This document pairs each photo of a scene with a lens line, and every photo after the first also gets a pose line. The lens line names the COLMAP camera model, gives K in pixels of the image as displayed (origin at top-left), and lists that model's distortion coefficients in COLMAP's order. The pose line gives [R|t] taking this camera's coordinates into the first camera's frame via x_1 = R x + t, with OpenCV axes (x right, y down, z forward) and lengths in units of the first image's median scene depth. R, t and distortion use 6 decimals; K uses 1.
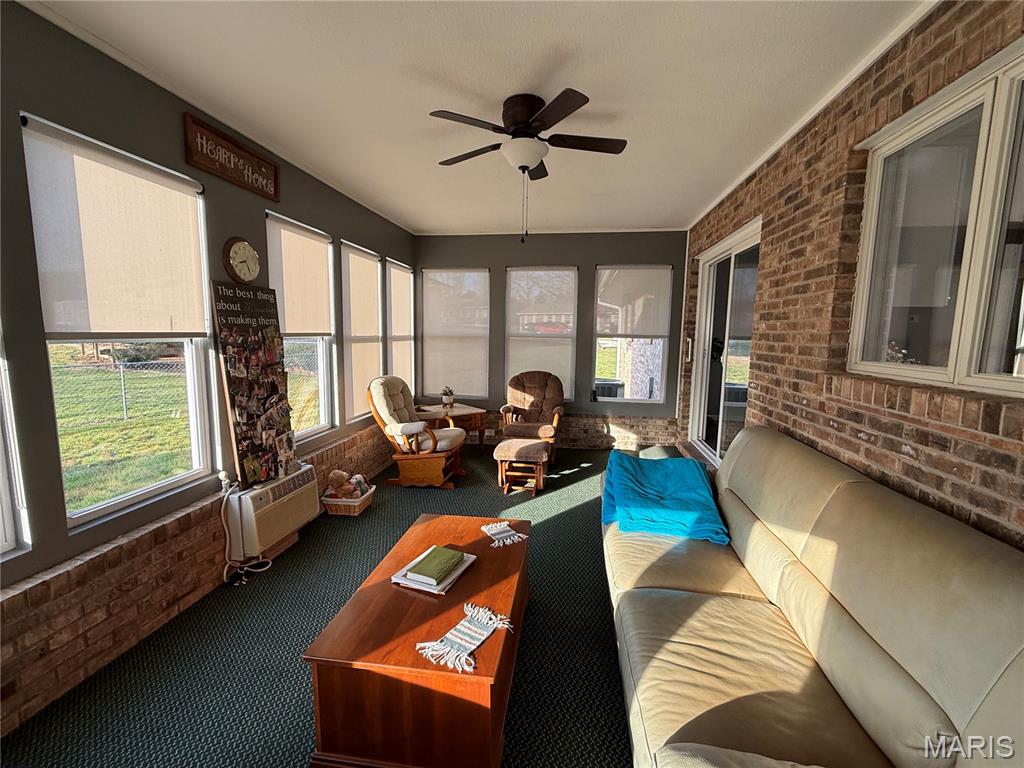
lens RADIAL K [[429.6, 0, 512.0], [0, 429.6, 384.0], [0, 0, 1]] dist [-0.001649, -0.000434]
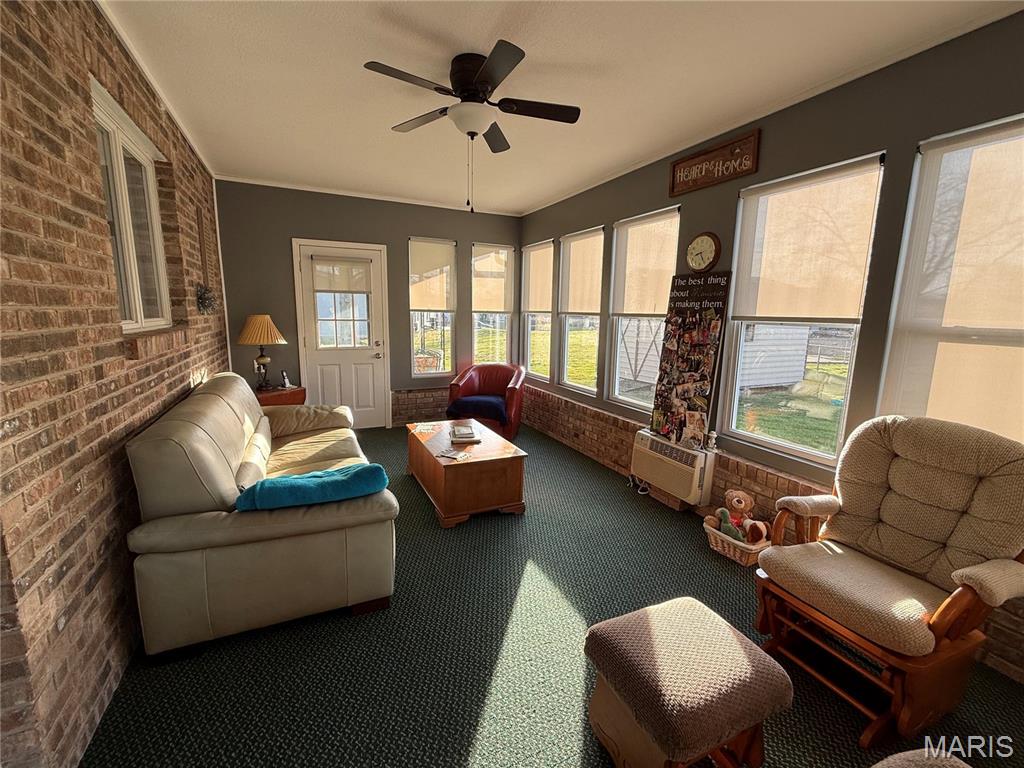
lens RADIAL K [[429.6, 0, 512.0], [0, 429.6, 384.0], [0, 0, 1]] dist [-0.001649, -0.000434]
pose [[-0.828421, 0.063324, -0.556515, 0.466739], [-0.099128, 0.961328, 0.256948, -0.193463], [0.551264, 0.268027, -0.790107, 1.736974]]
